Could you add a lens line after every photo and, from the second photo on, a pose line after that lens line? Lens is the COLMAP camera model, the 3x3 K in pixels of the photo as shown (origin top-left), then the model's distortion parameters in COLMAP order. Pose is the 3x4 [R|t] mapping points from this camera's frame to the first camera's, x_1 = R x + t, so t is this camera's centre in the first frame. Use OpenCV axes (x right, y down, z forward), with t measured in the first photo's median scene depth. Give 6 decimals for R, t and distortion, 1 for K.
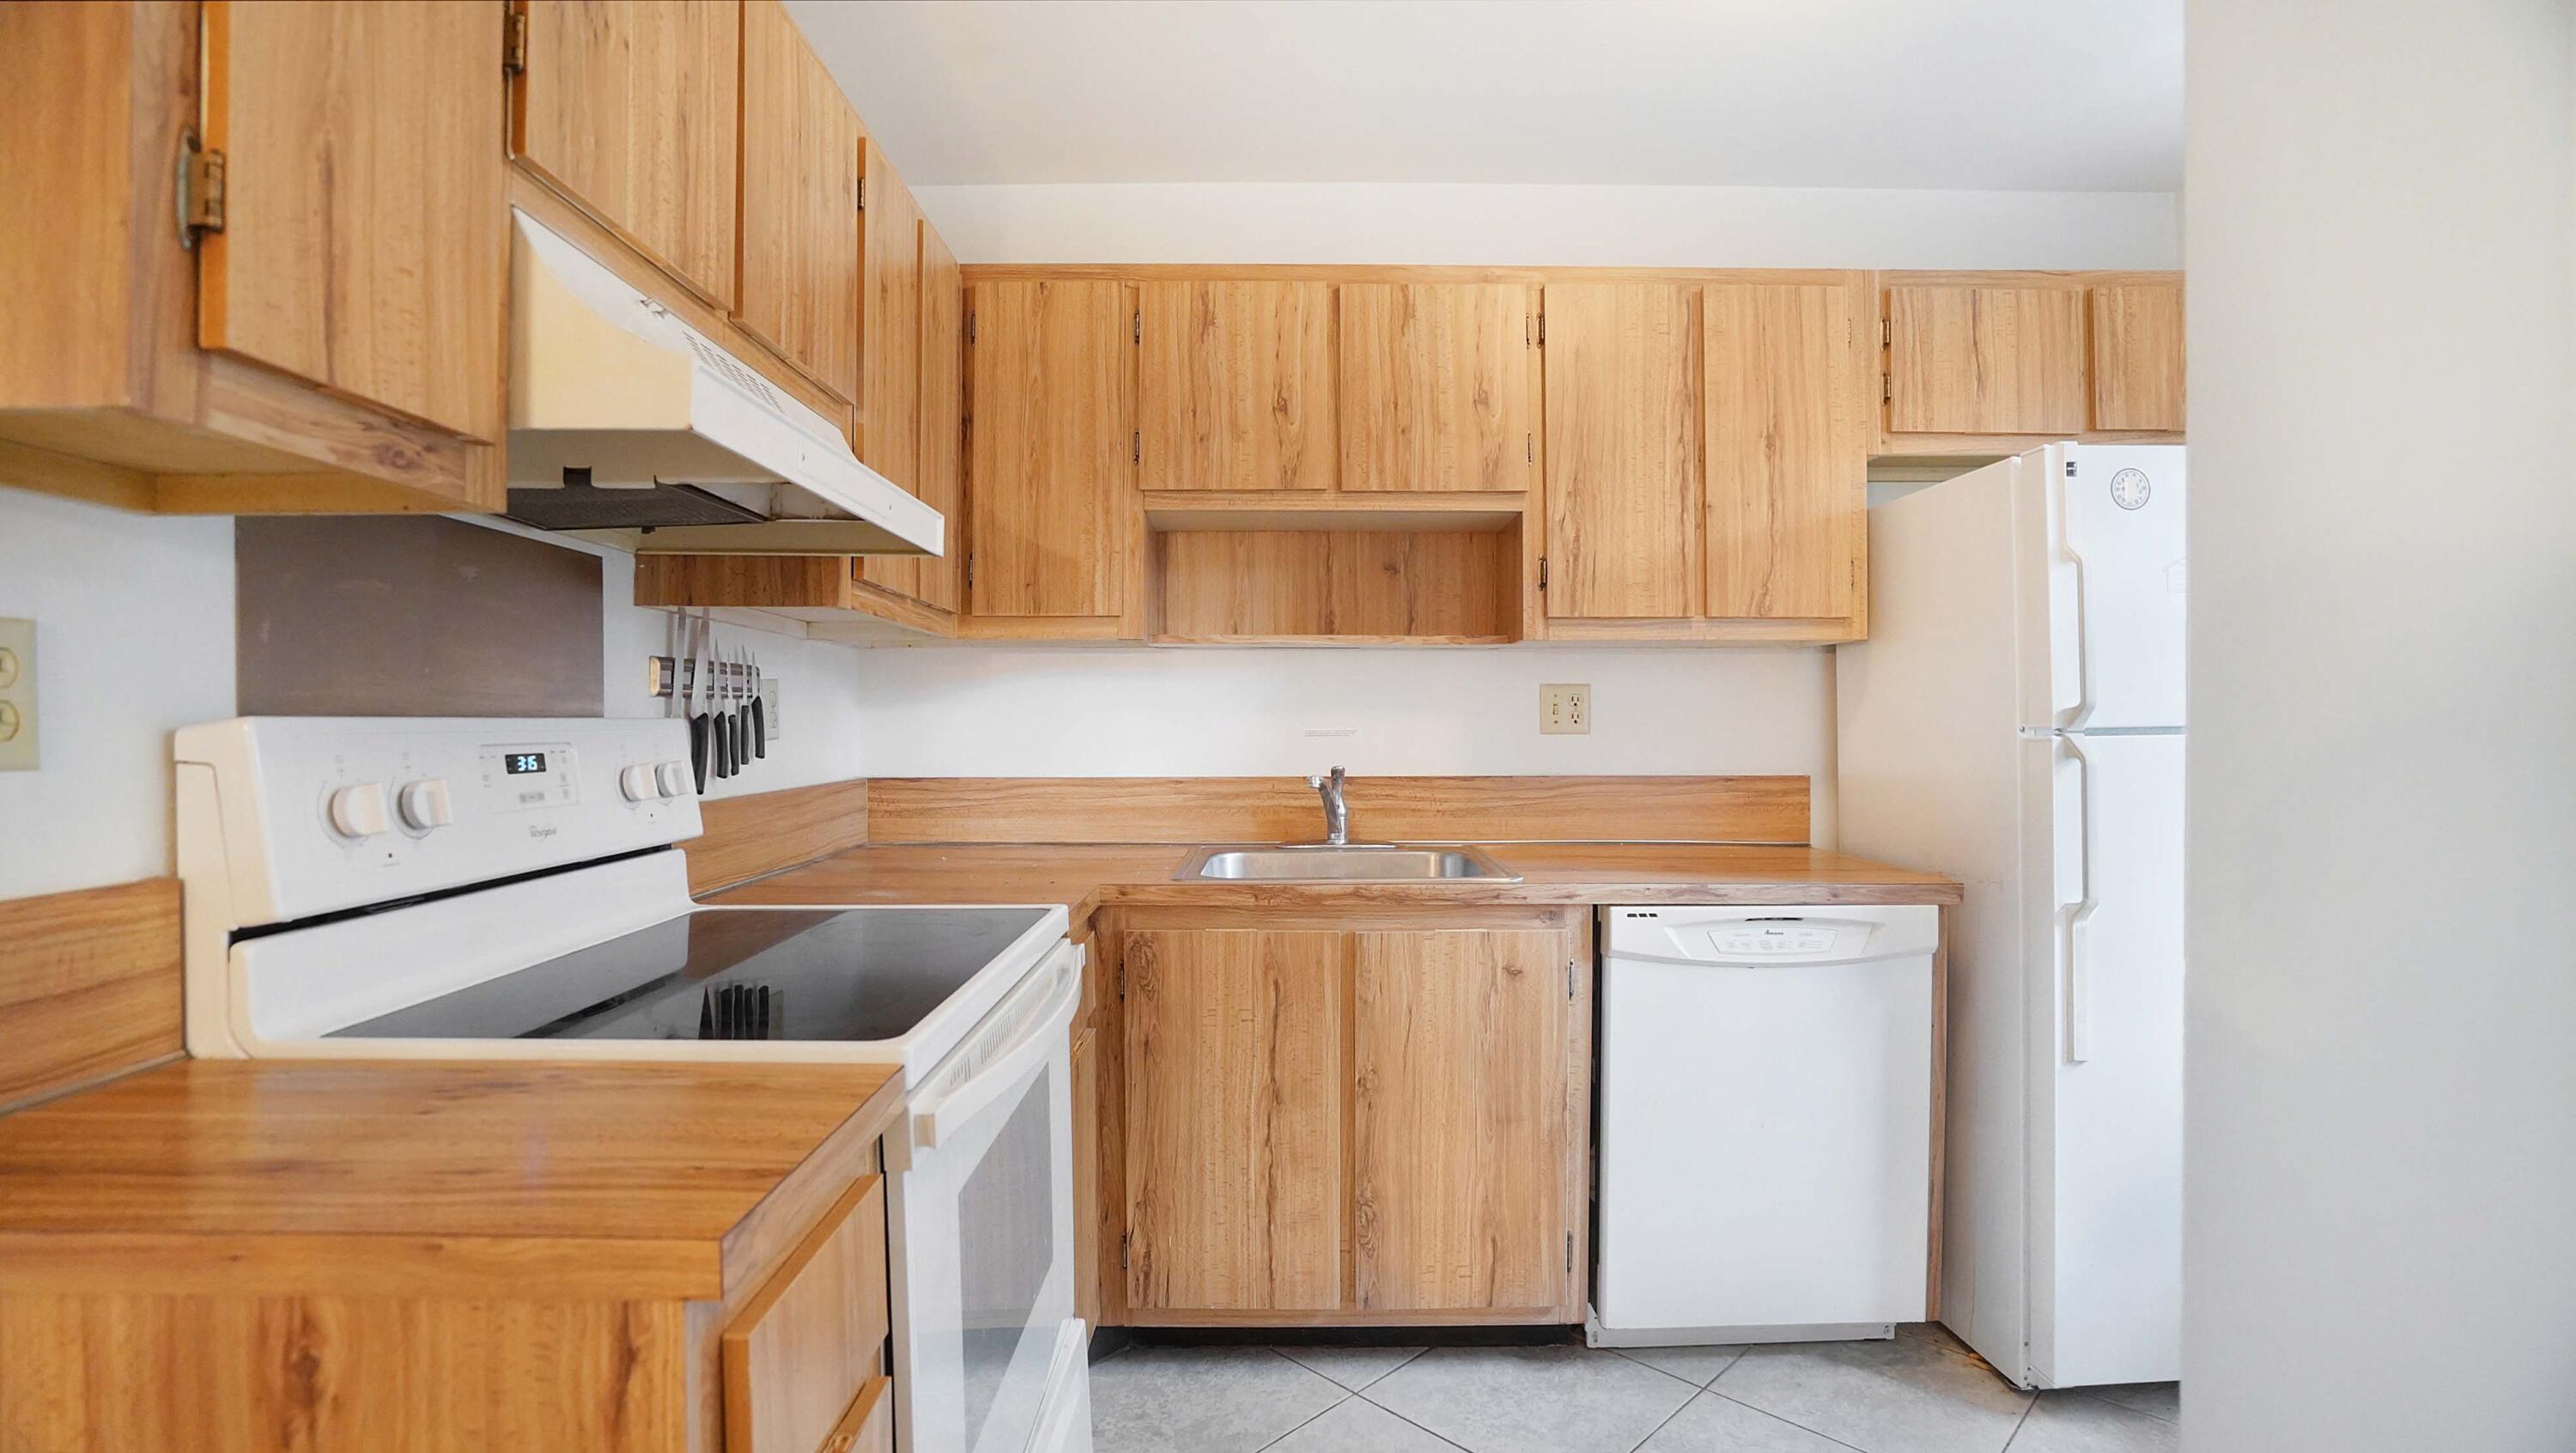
lens RADIAL K [[1192.1, 0, 1289.7], [0, 1192.1, 743.7], [0, 0, 1]] dist [-0.049751, 0.000744]
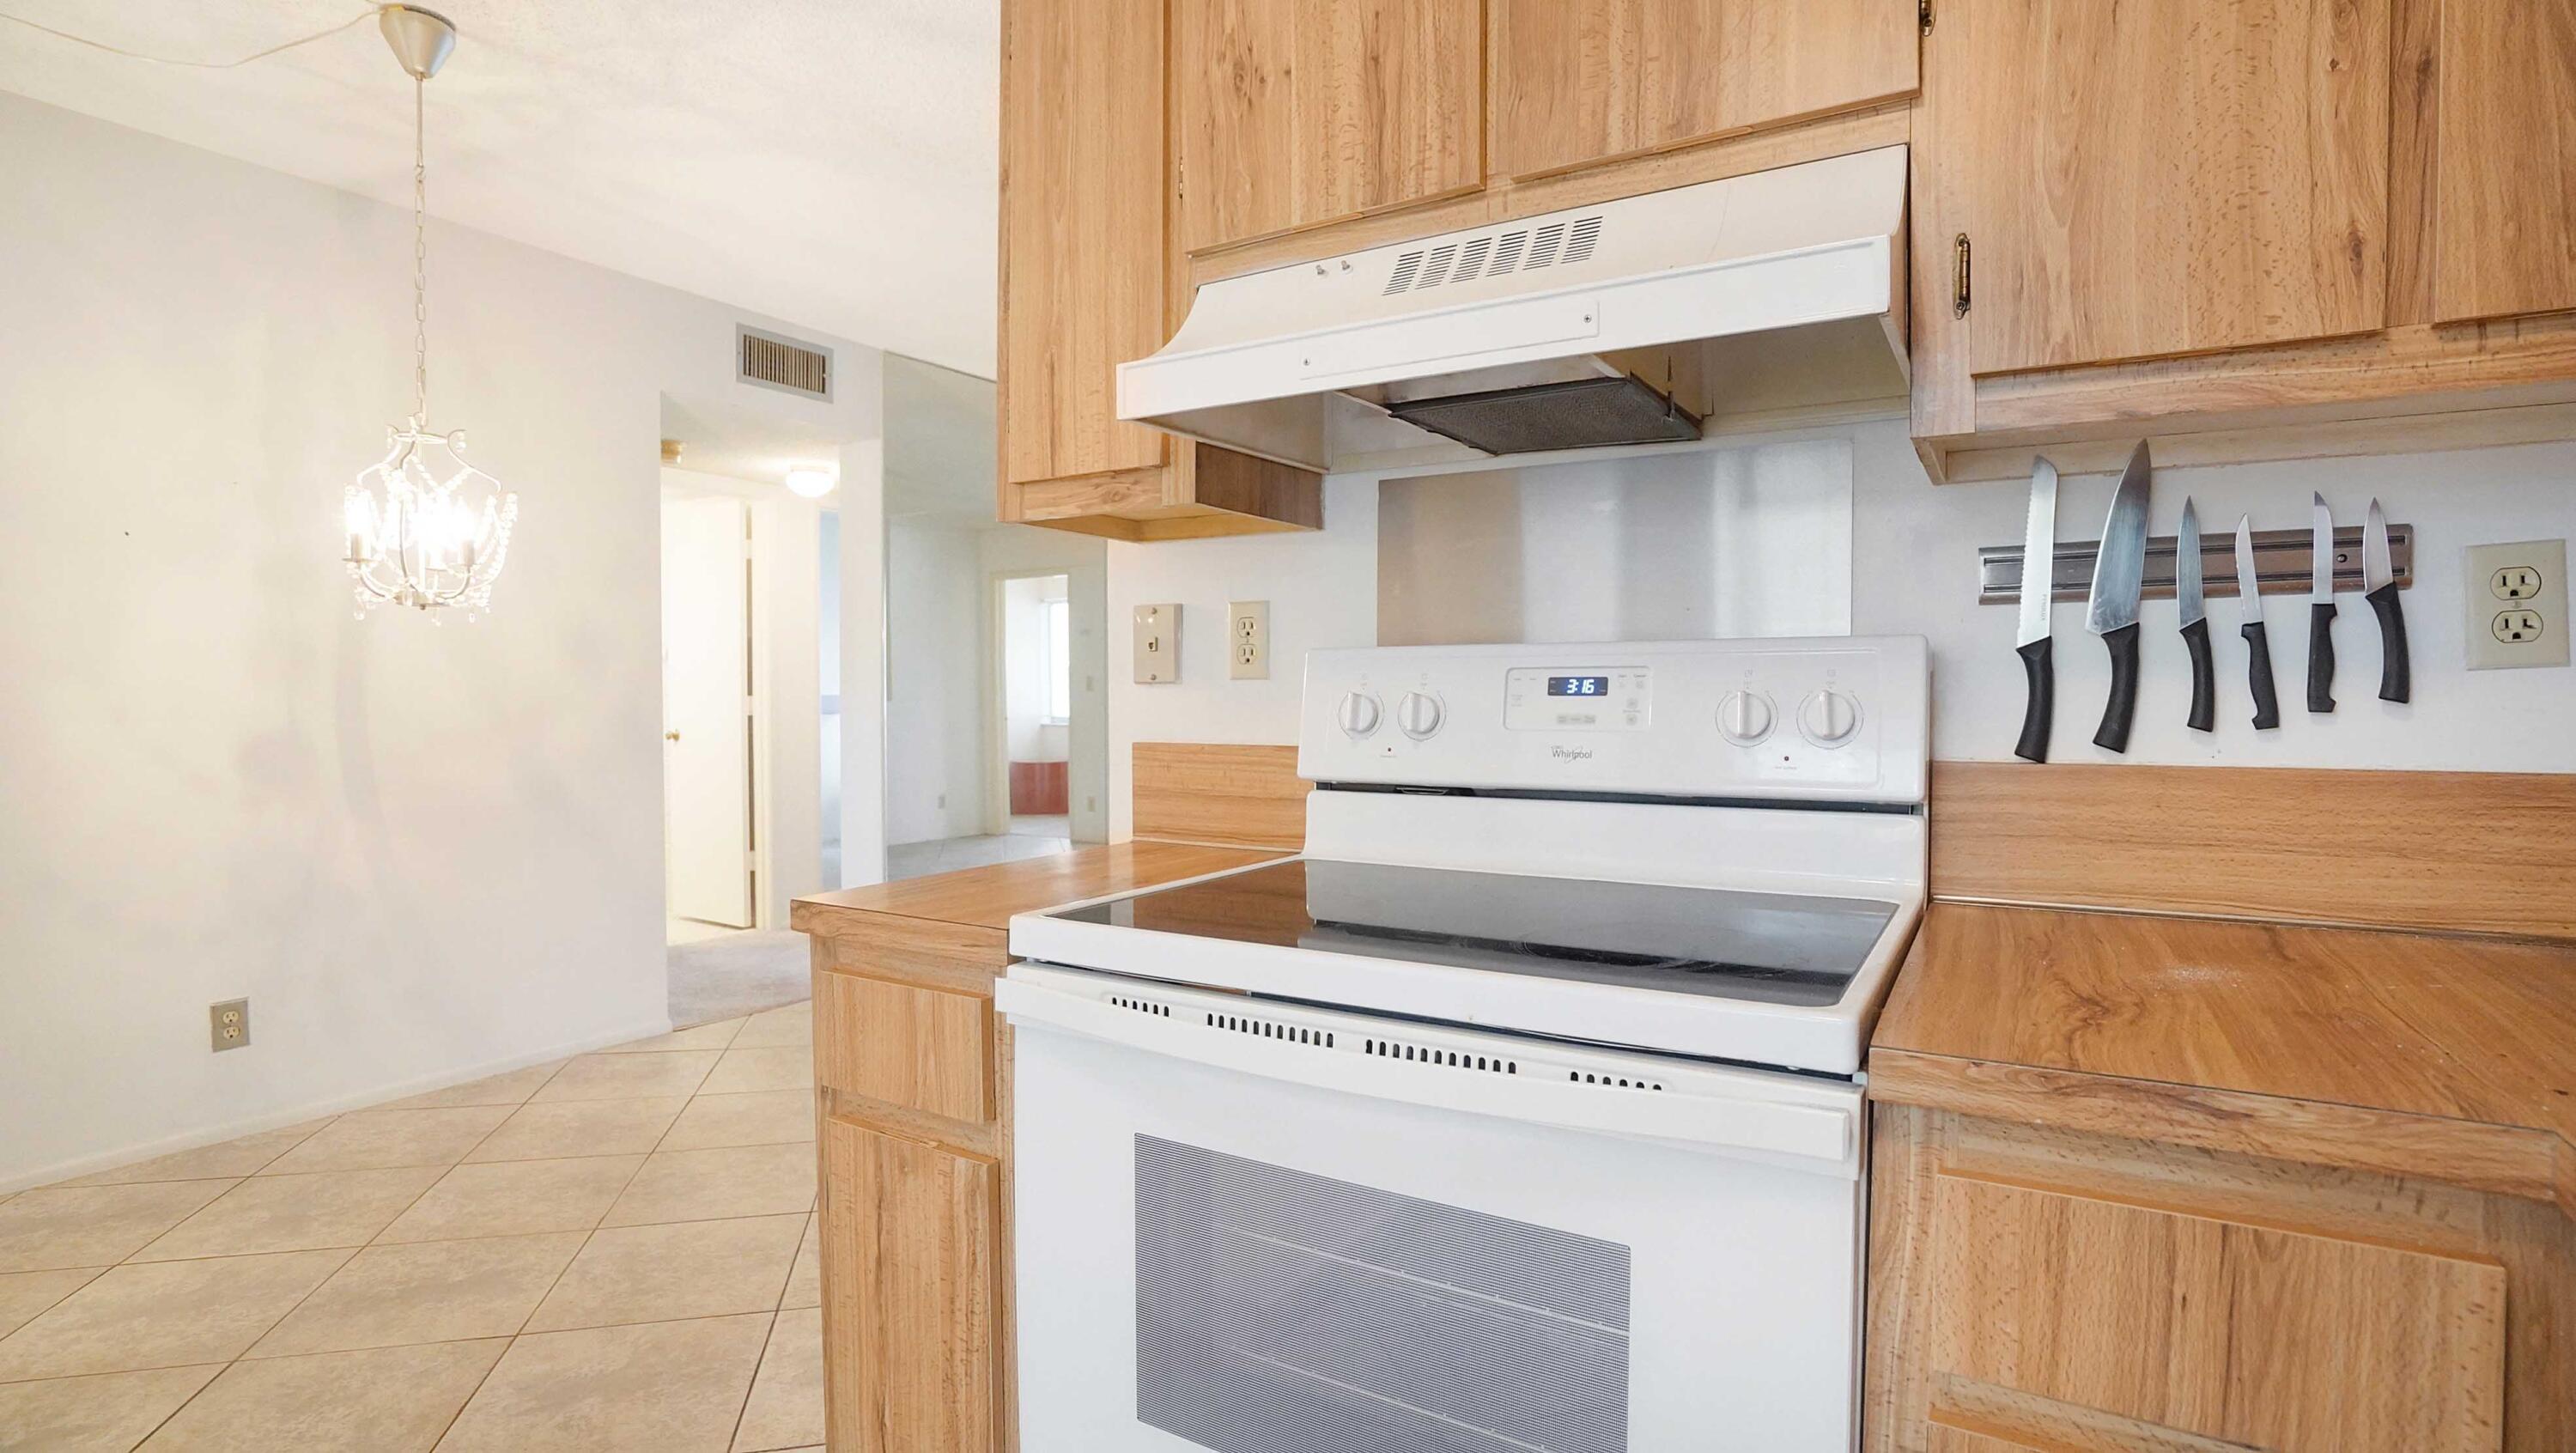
lens RADIAL K [[1208.0, 0, 1287.7], [0, 1208.0, 718.2], [0, 0, 1]] dist [-0.061934, 0.028902]
pose [[-0.521476, 0.022333, -0.852973, 0.258767], [-0.012735, 0.999342, 0.033951, 0.007940], [0.853171, 0.028567, -0.520849, 0.881587]]
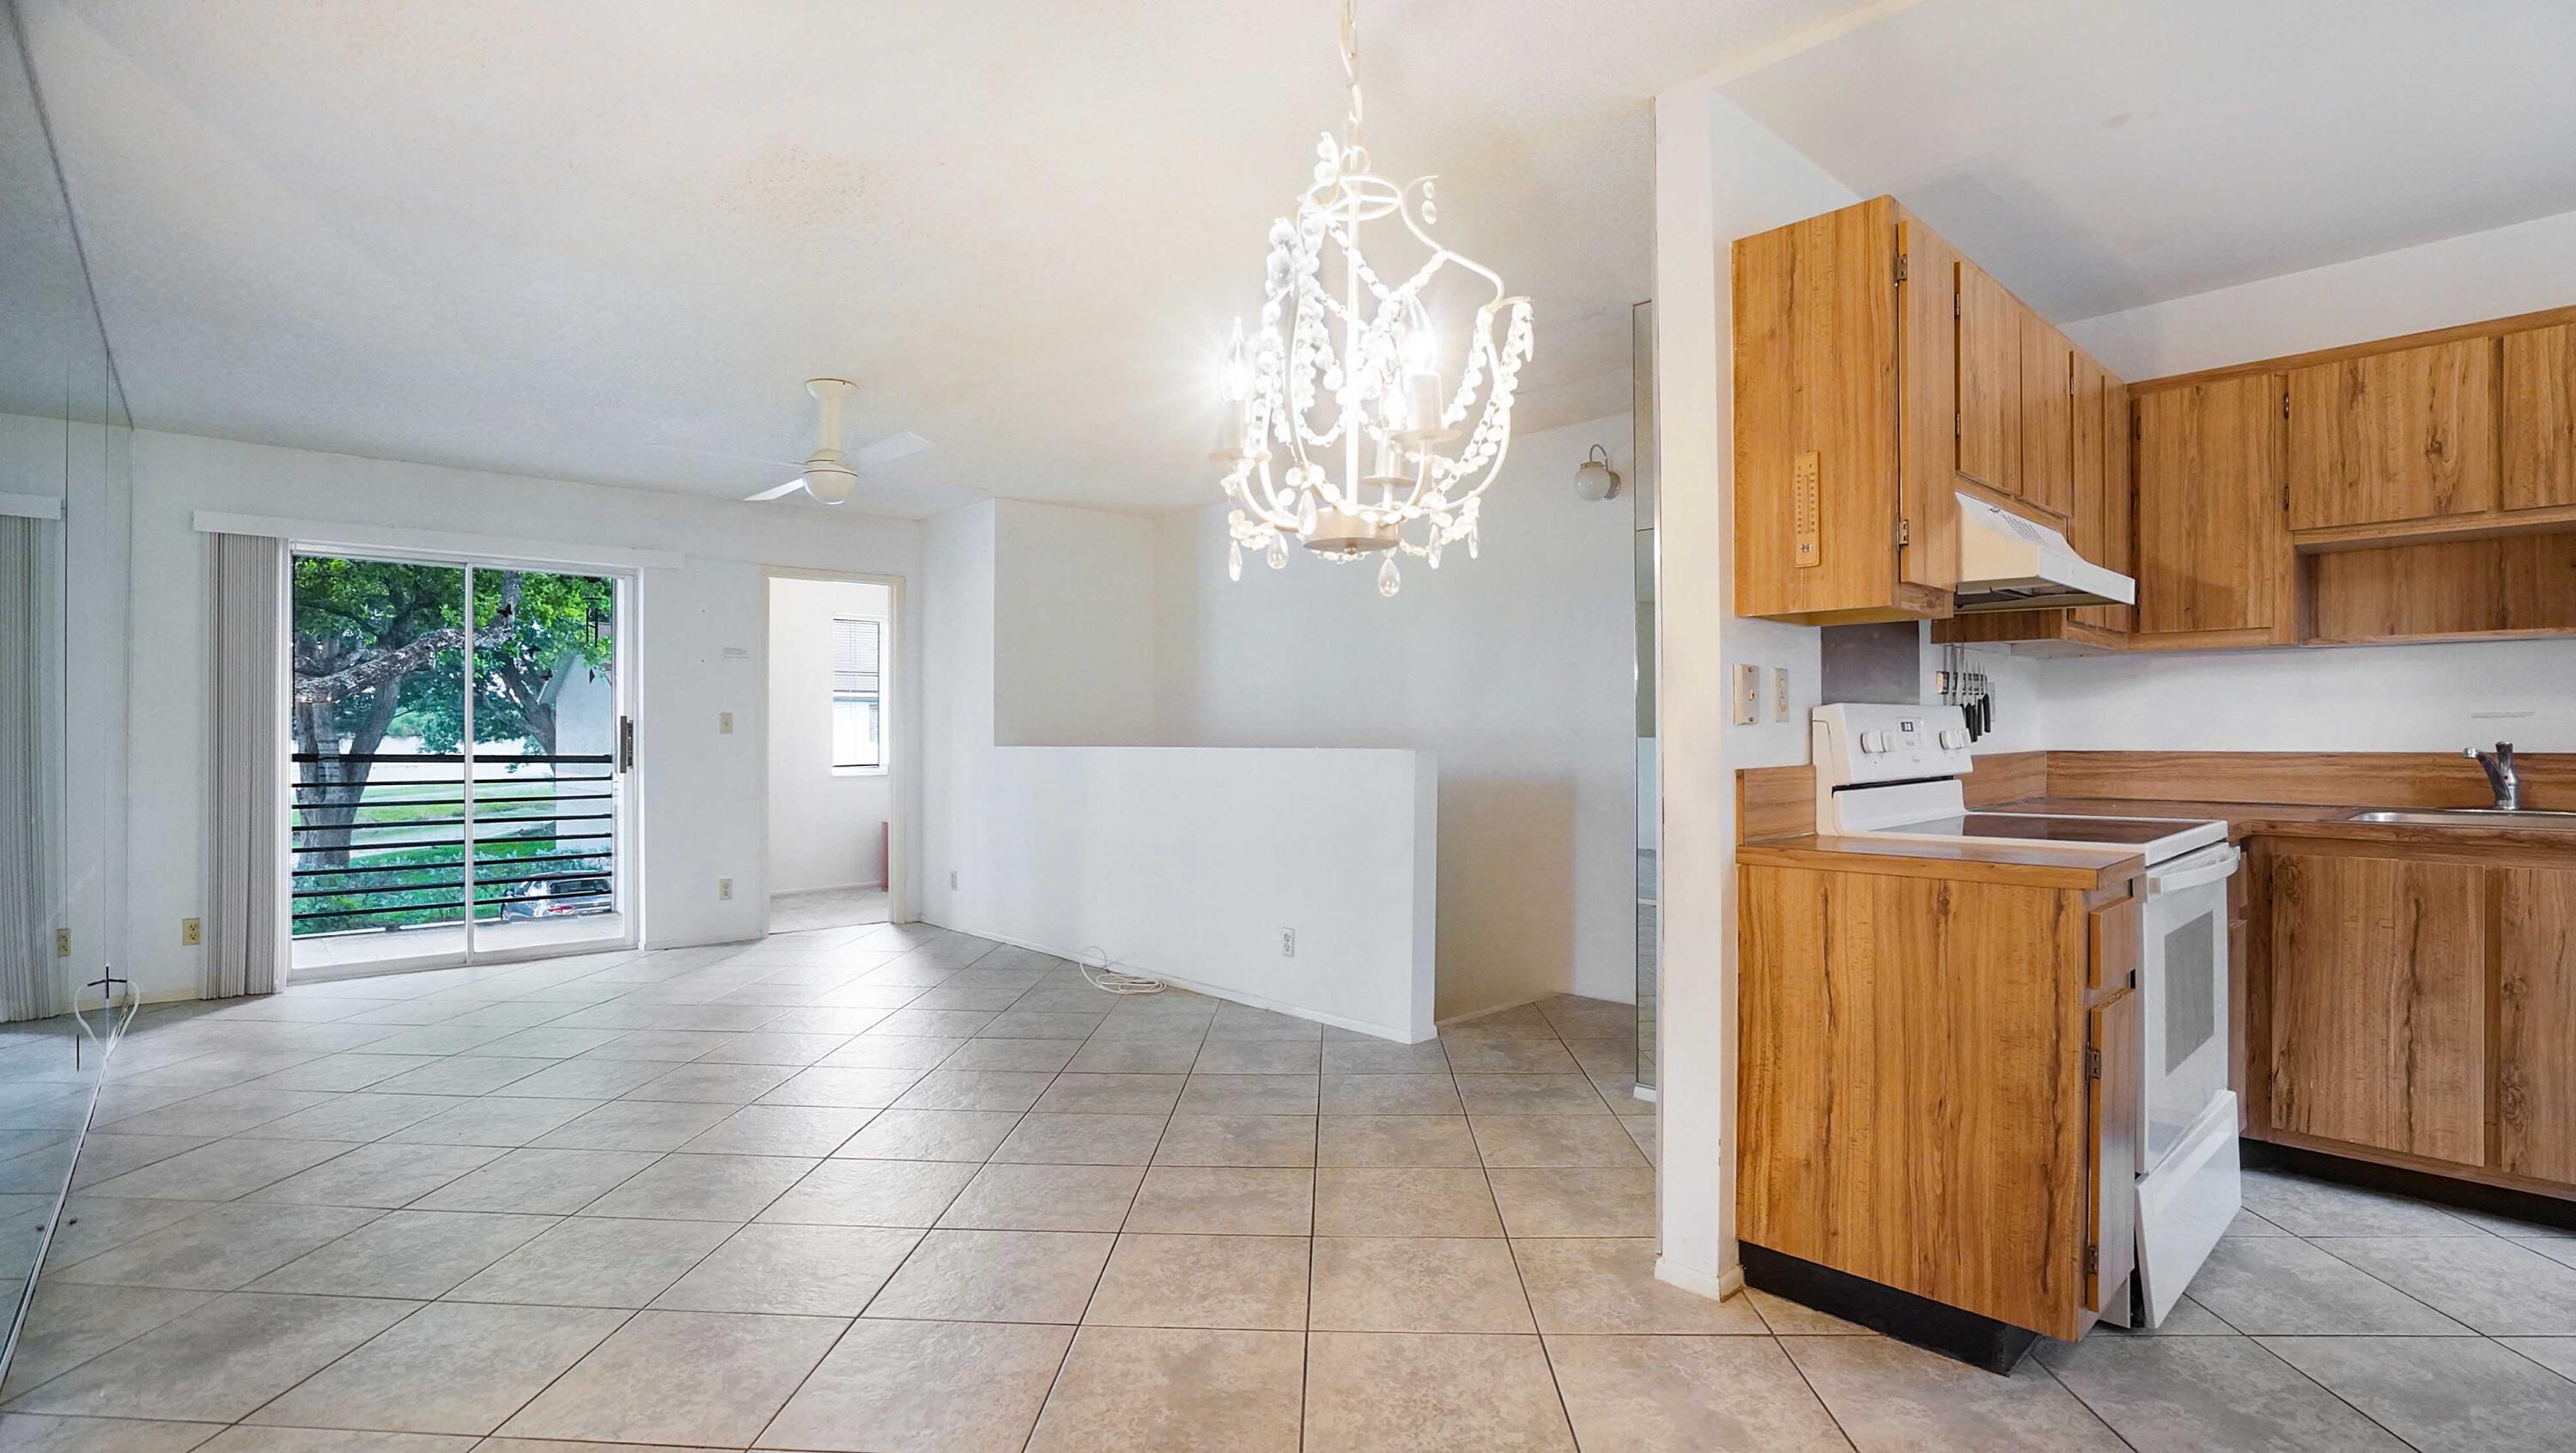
lens RADIAL K [[1205.8, 0, 1289.9], [0, 1205.8, 737.7], [0, 0, 1]] dist [-0.040998, 0.014727]
pose [[0.668930, 0.002762, -0.743320, 0.119667], [-0.008565, 0.999955, -0.003992, 0.035041], [0.743276, 0.009037, 0.668924, -0.798096]]
